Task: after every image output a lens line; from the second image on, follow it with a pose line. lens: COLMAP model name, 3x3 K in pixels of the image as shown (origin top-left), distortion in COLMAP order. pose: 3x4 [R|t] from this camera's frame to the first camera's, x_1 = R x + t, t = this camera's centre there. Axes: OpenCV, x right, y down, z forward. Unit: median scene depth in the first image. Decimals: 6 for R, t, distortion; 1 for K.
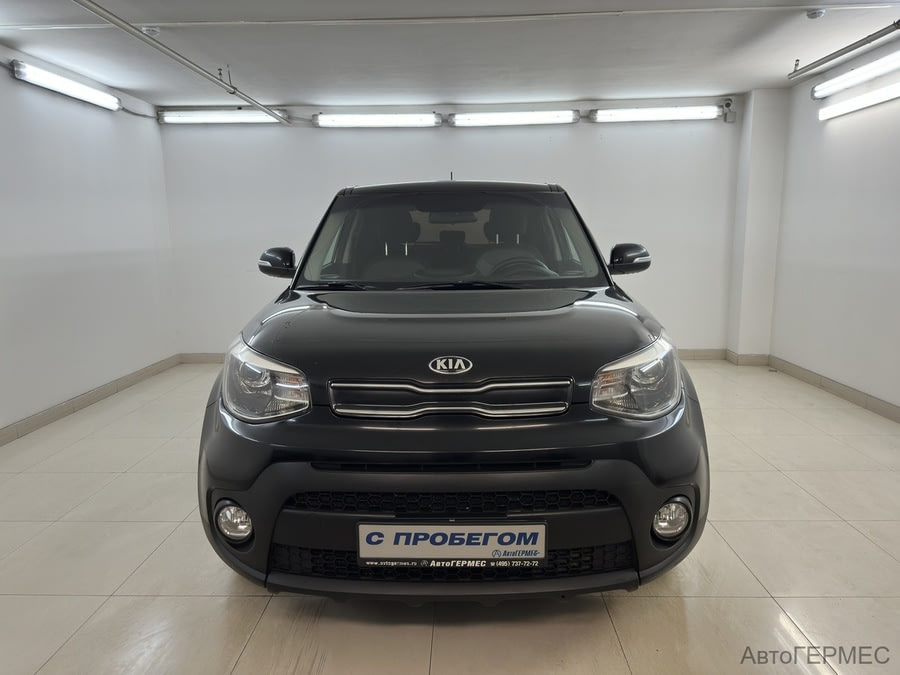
lens RADIAL K [[625.4, 0, 450.0], [0, 625.4, 337.5], [0, 0, 1]] dist [0.042544, -0.057657]
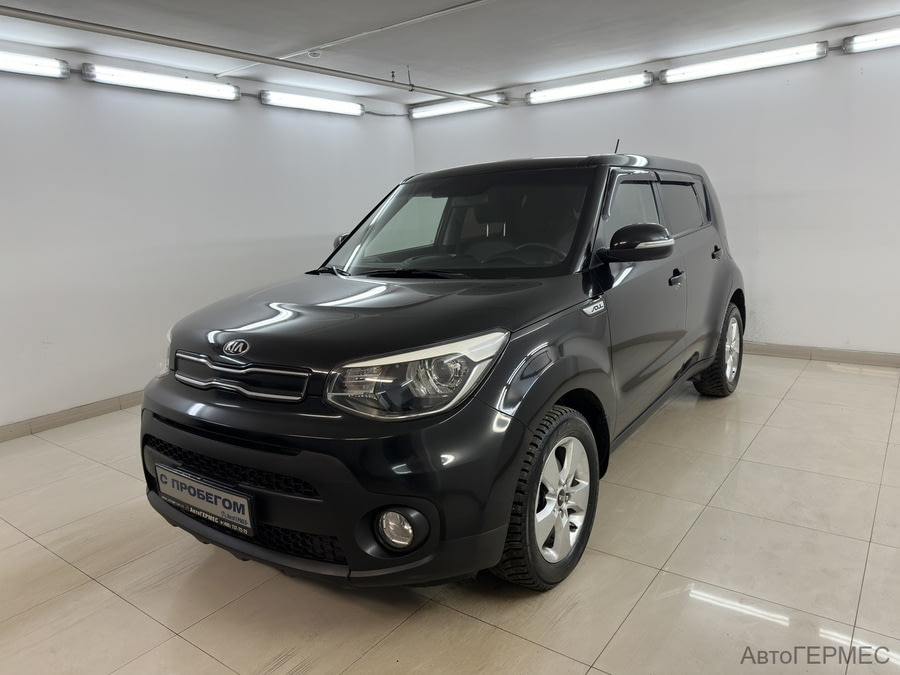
lens RADIAL K [[633.9, 0, 450.0], [0, 633.9, 337.5], [0, 0, 1]] dist [0.007089, -0.029162]
pose [[0.815482, 0.080597, -0.573143, 0.344256], [-0.053517, 0.996515, 0.063988, -0.024020], [0.576303, -0.021508, 0.816953, 0.099459]]
